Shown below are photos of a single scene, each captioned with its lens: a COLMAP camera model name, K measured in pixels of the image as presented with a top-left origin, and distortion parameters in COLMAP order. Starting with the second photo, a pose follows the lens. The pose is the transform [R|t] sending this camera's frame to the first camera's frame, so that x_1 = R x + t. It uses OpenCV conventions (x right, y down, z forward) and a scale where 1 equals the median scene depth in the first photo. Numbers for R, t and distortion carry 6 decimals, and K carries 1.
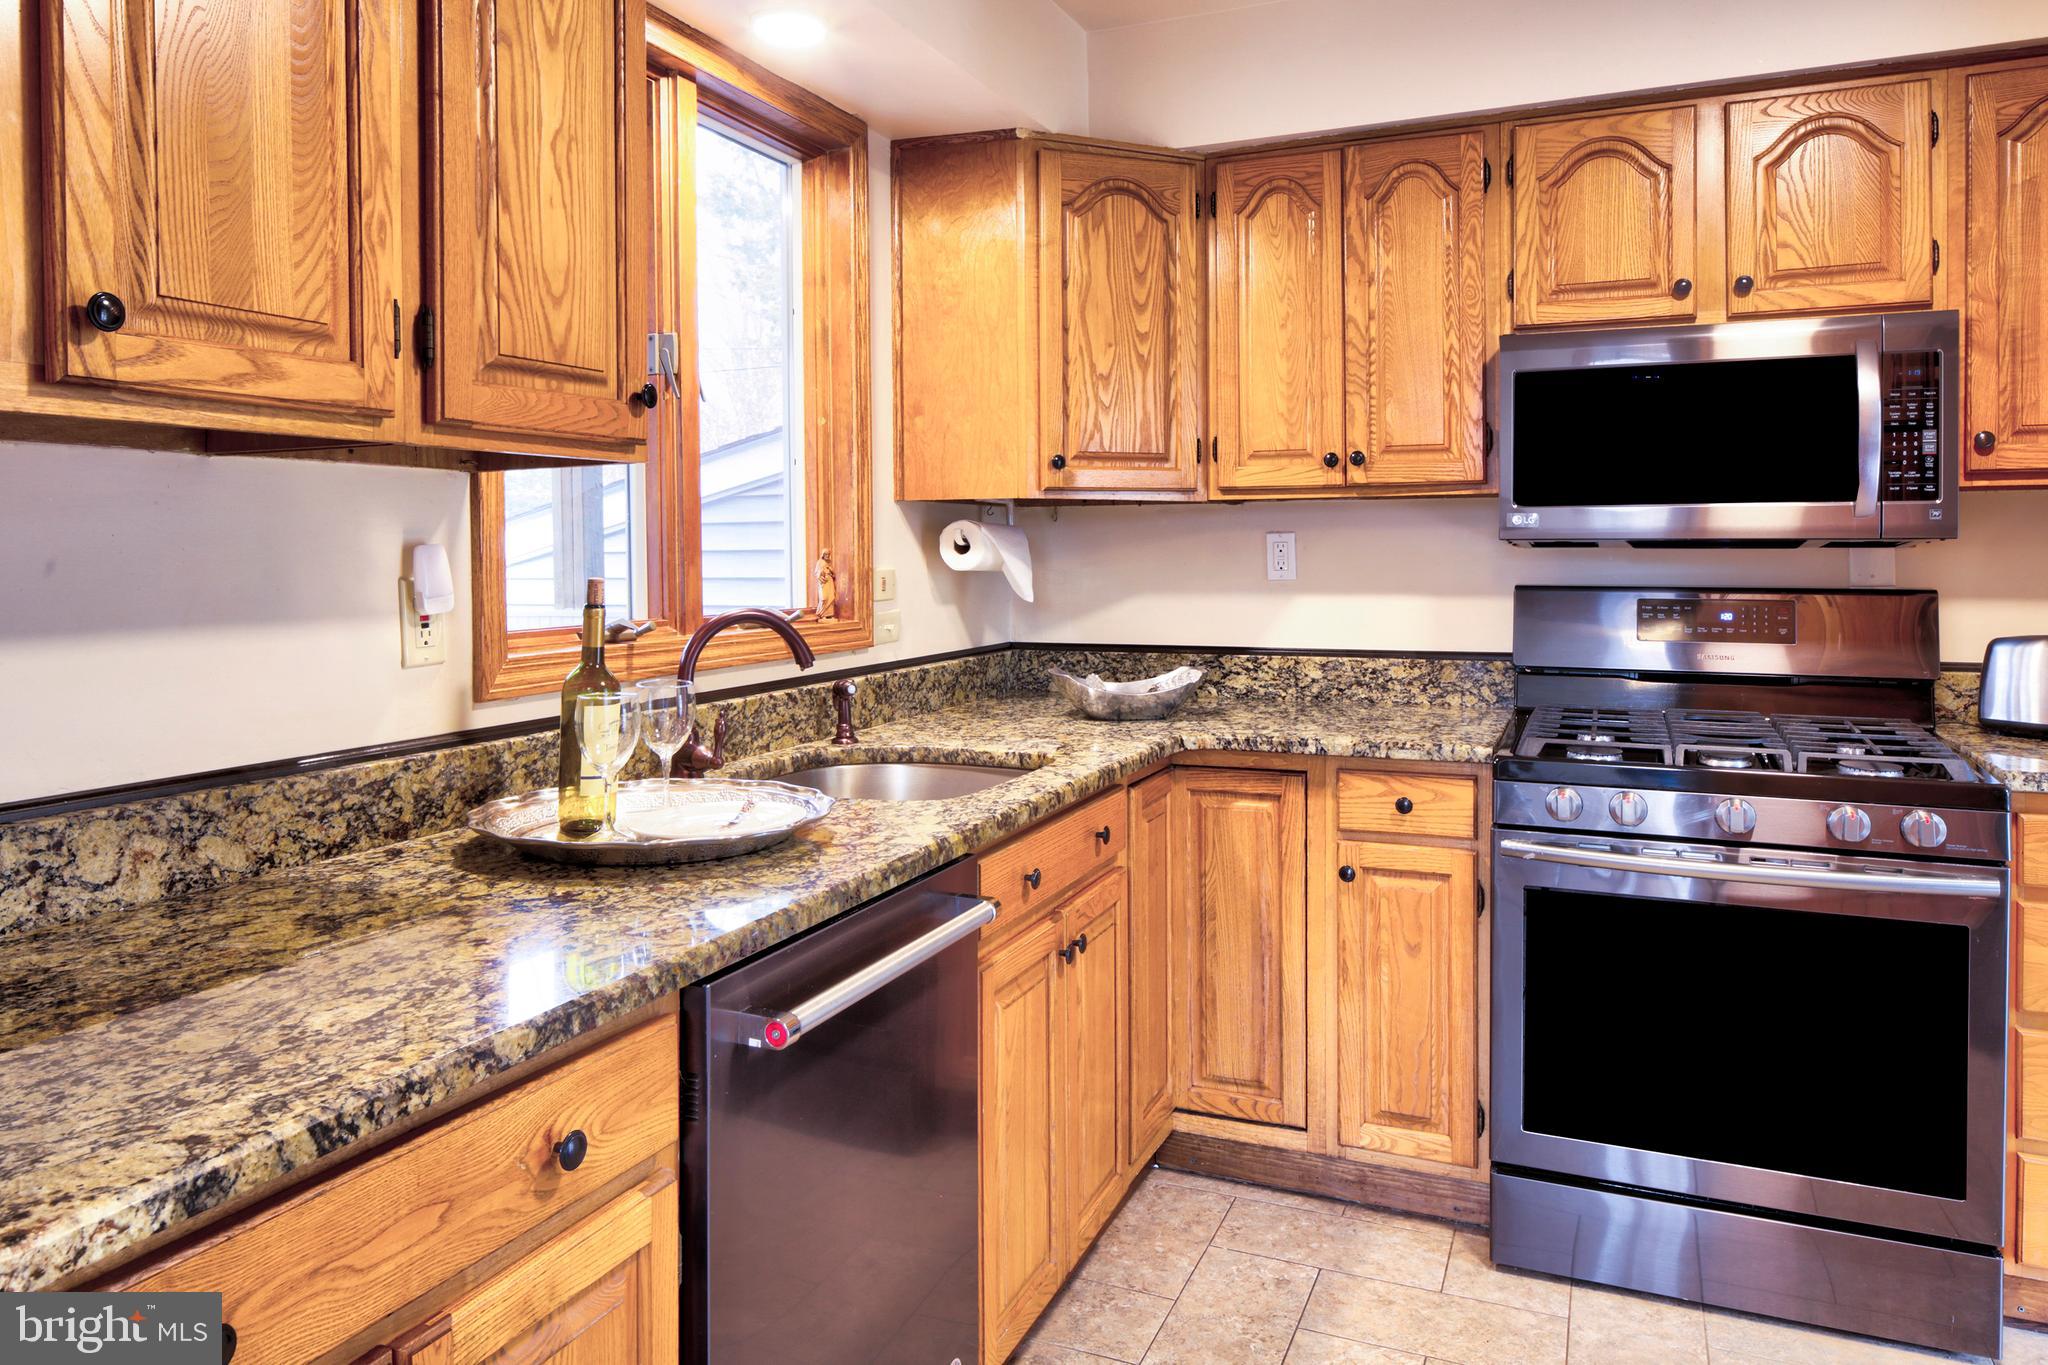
lens RADIAL K [[1388.5, 0, 1022.1], [0, 1388.5, 650.2], [0, 0, 1]] dist [-0.001159, 0.001379]
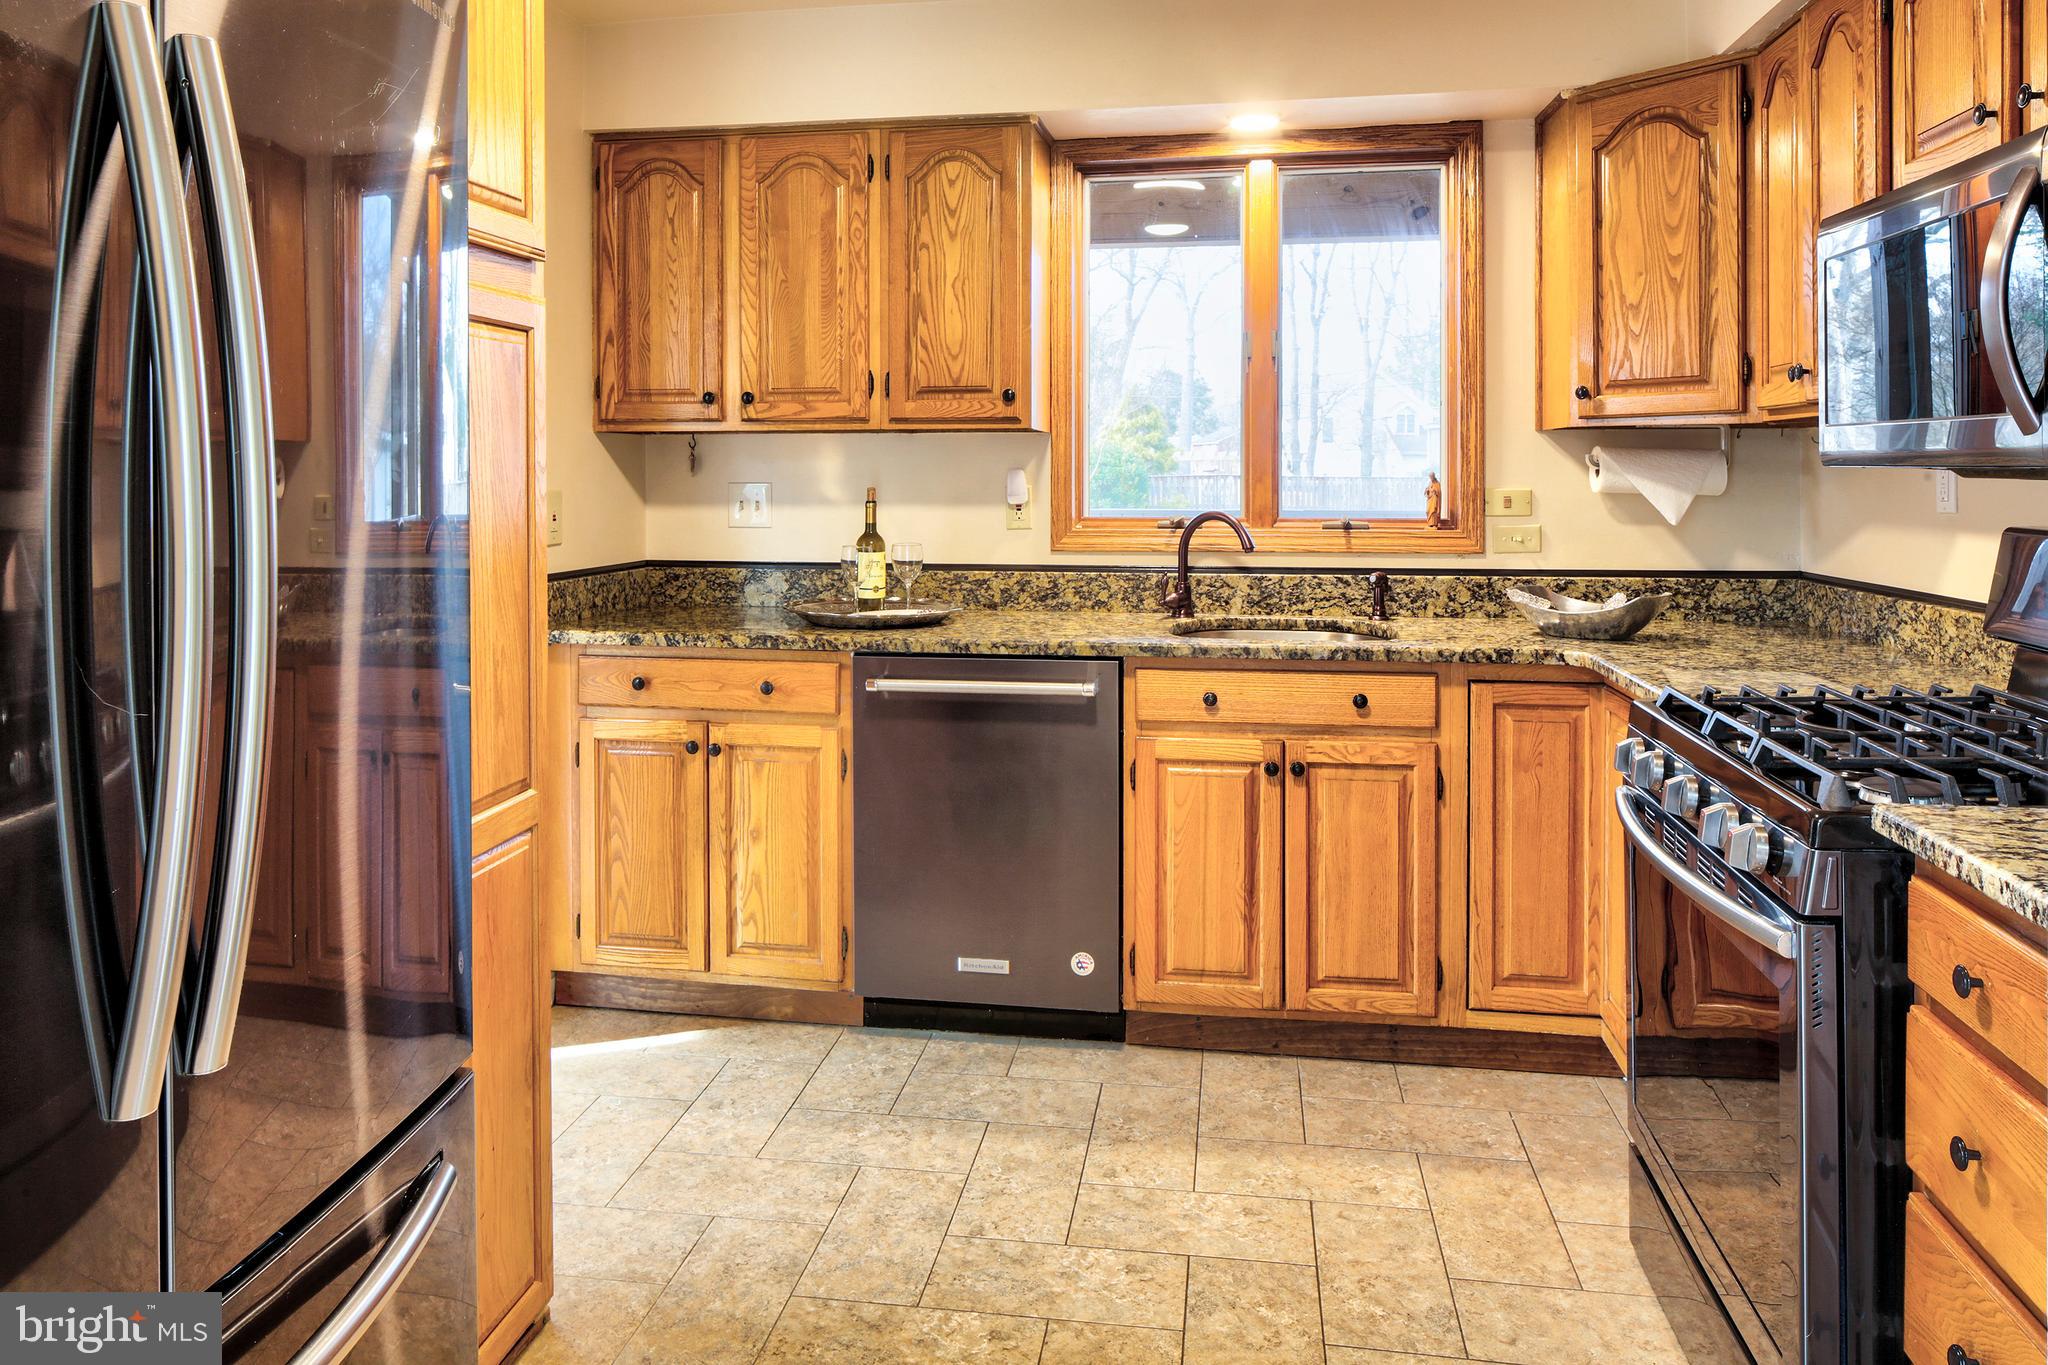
lens RADIAL K [[1388.5, 0, 1022.1], [0, 1388.5, 650.2], [0, 0, 1]] dist [-0.001159, 0.001379]
pose [[0.237460, 0.128468, -0.962865, 0.987670], [-0.070492, 0.990882, 0.114821, -0.030122], [0.968836, 0.040609, 0.244350, 0.320763]]
